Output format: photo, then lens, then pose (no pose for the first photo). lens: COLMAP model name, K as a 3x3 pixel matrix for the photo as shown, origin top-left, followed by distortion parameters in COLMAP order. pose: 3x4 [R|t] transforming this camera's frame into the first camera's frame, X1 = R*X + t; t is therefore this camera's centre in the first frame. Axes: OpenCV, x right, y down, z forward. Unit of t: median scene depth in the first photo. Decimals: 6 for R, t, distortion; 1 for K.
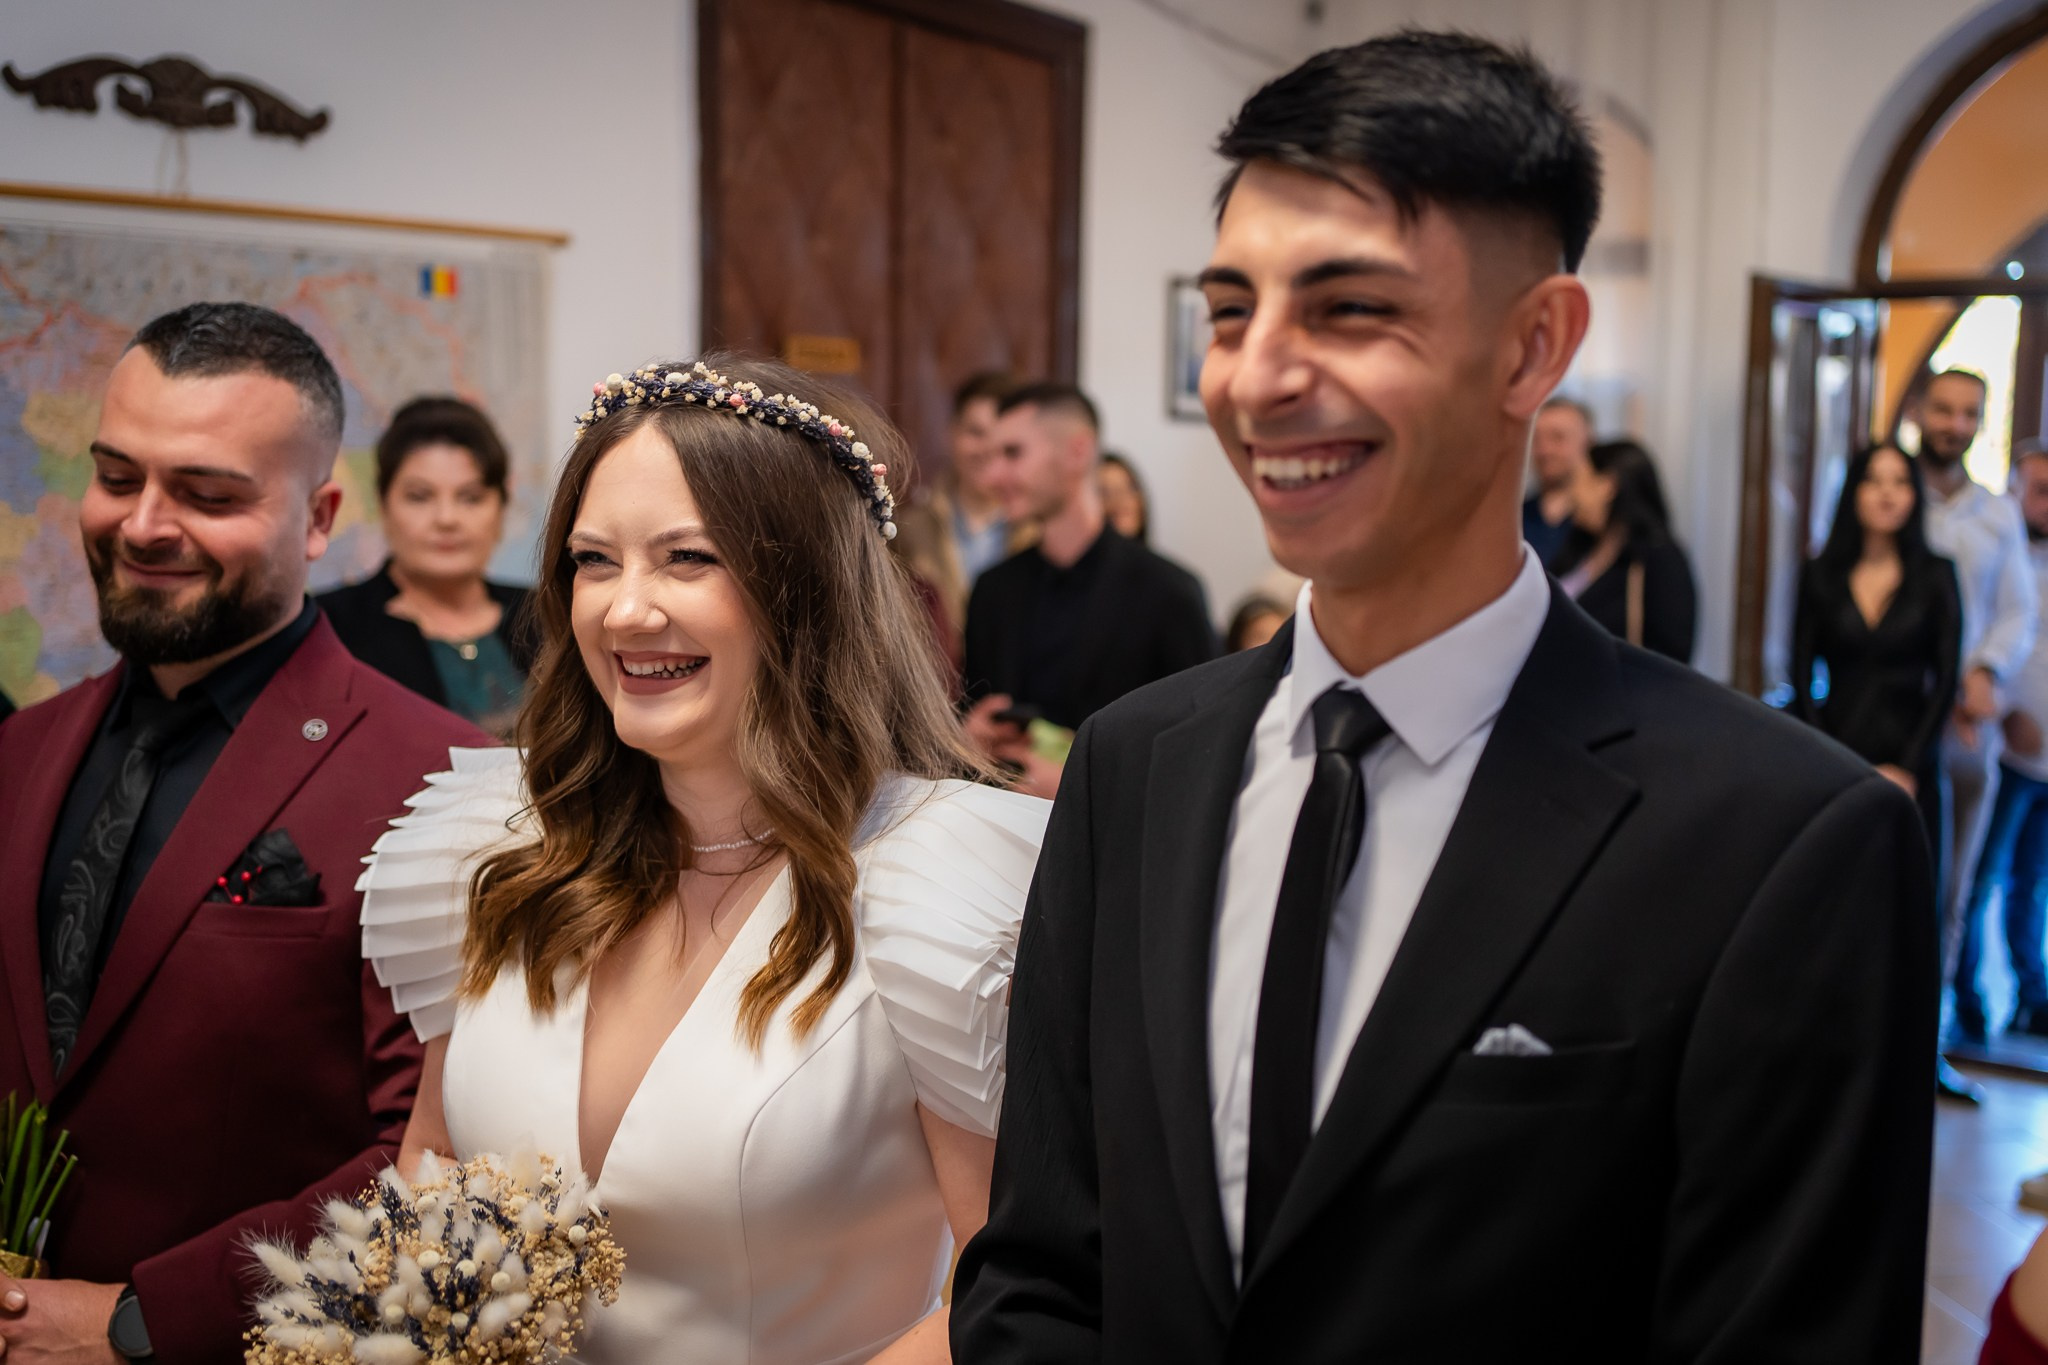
lens RADIAL K [[2109.4, 0, 1066.0], [0, 2109.4, 668.5], [0, 0, 1]] dist [0.030696, 0.041724]
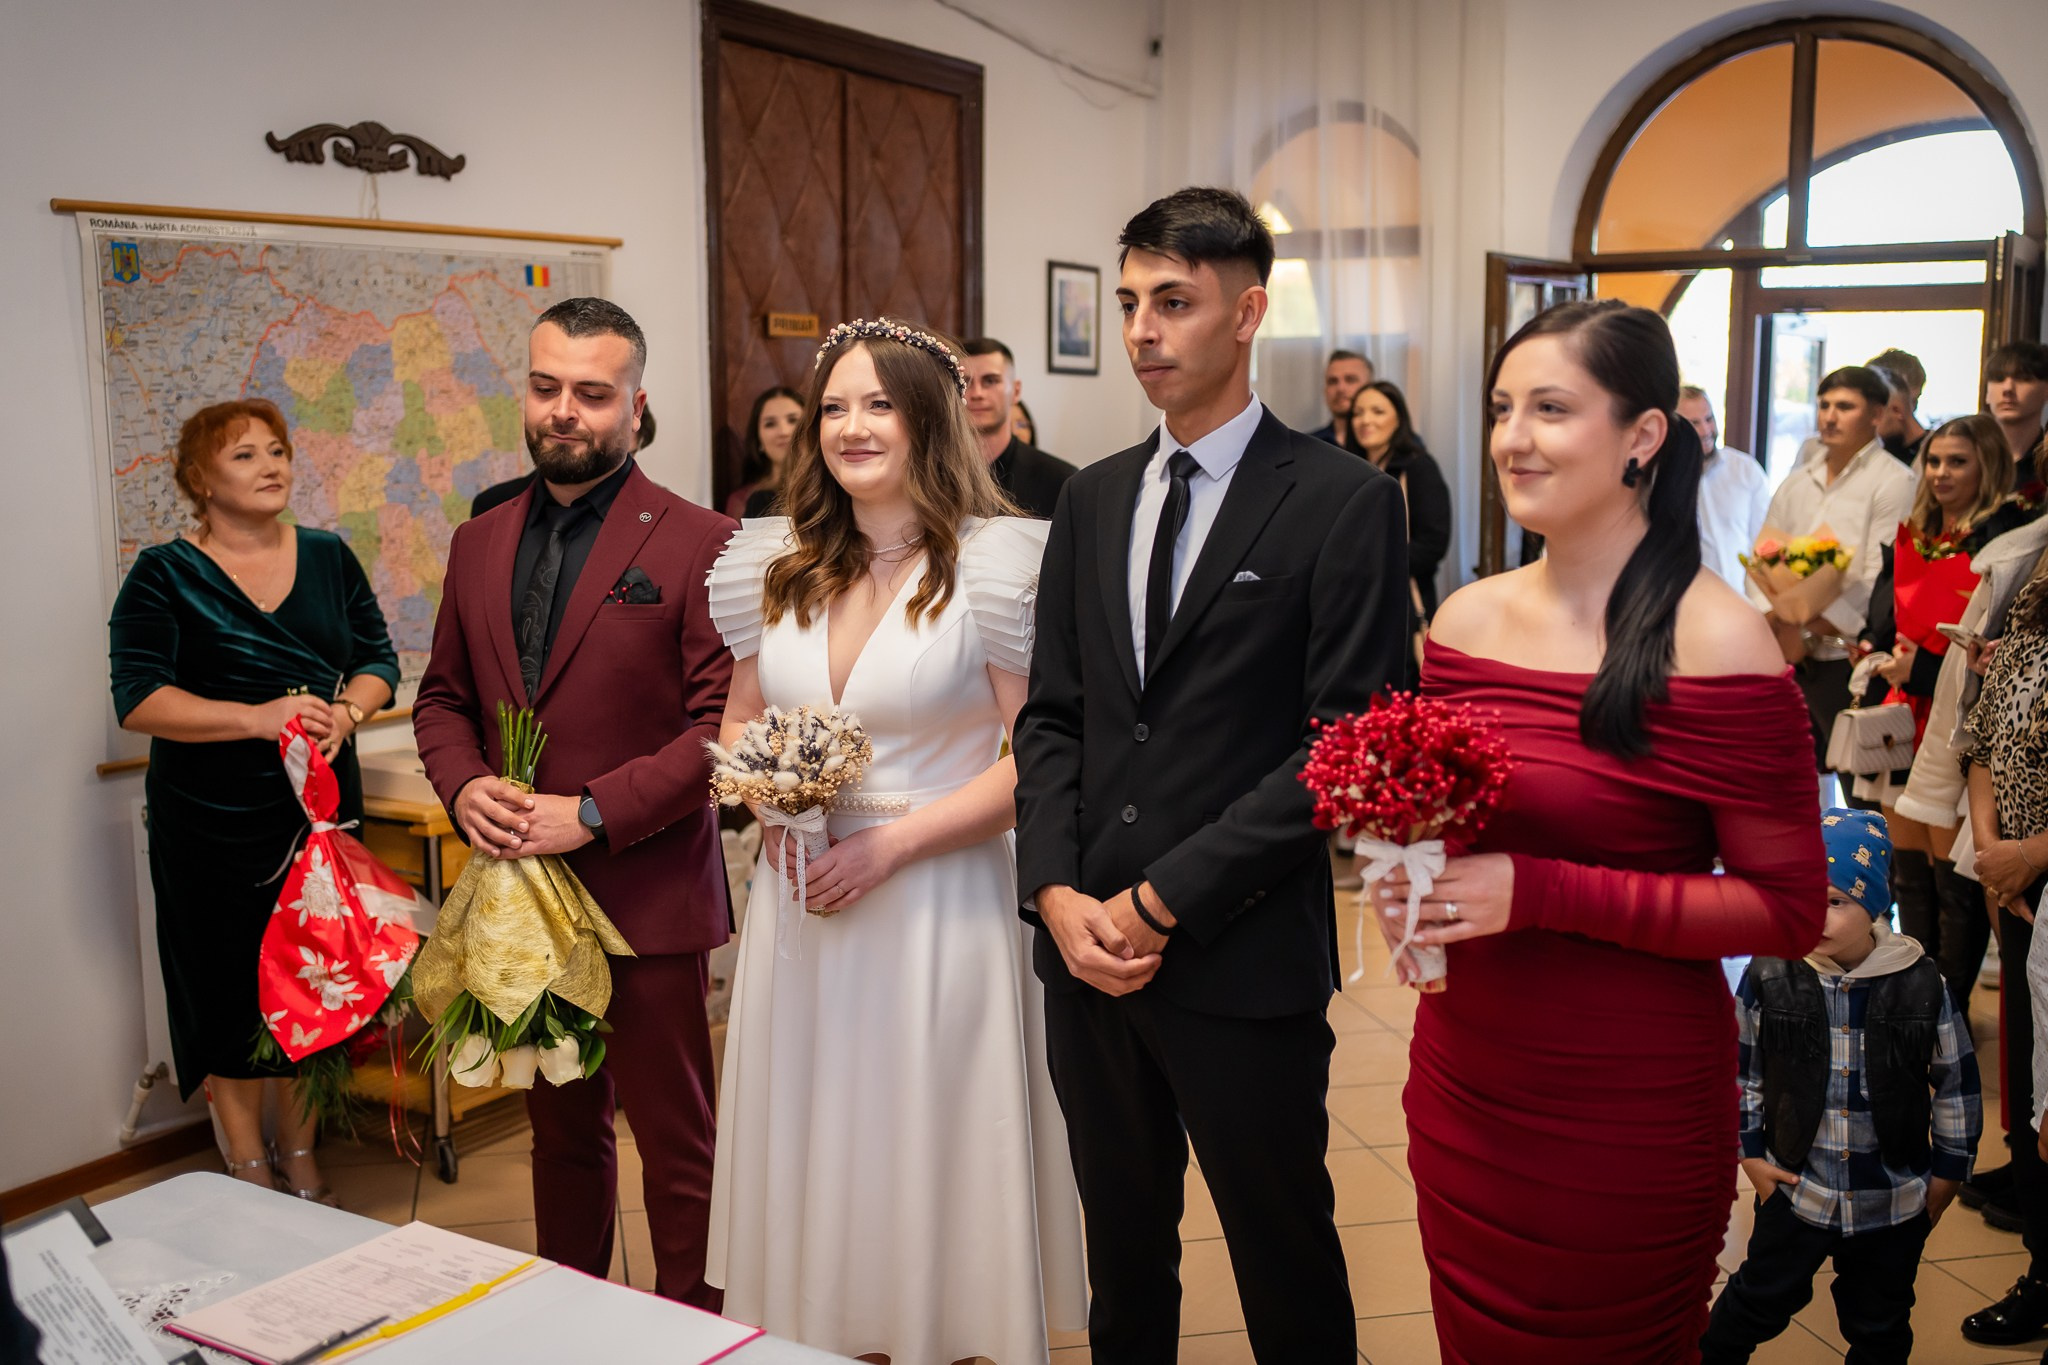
lens RADIAL K [[2109.4, 0, 1066.0], [0, 2109.4, 668.5], [0, 0, 1]] dist [0.030696, 0.041724]
pose [[0.997447, -0.026907, 0.066152, -0.134806], [0.026189, 0.999588, 0.011706, 0.189678], [-0.066440, -0.009944, 0.997741, -1.147637]]
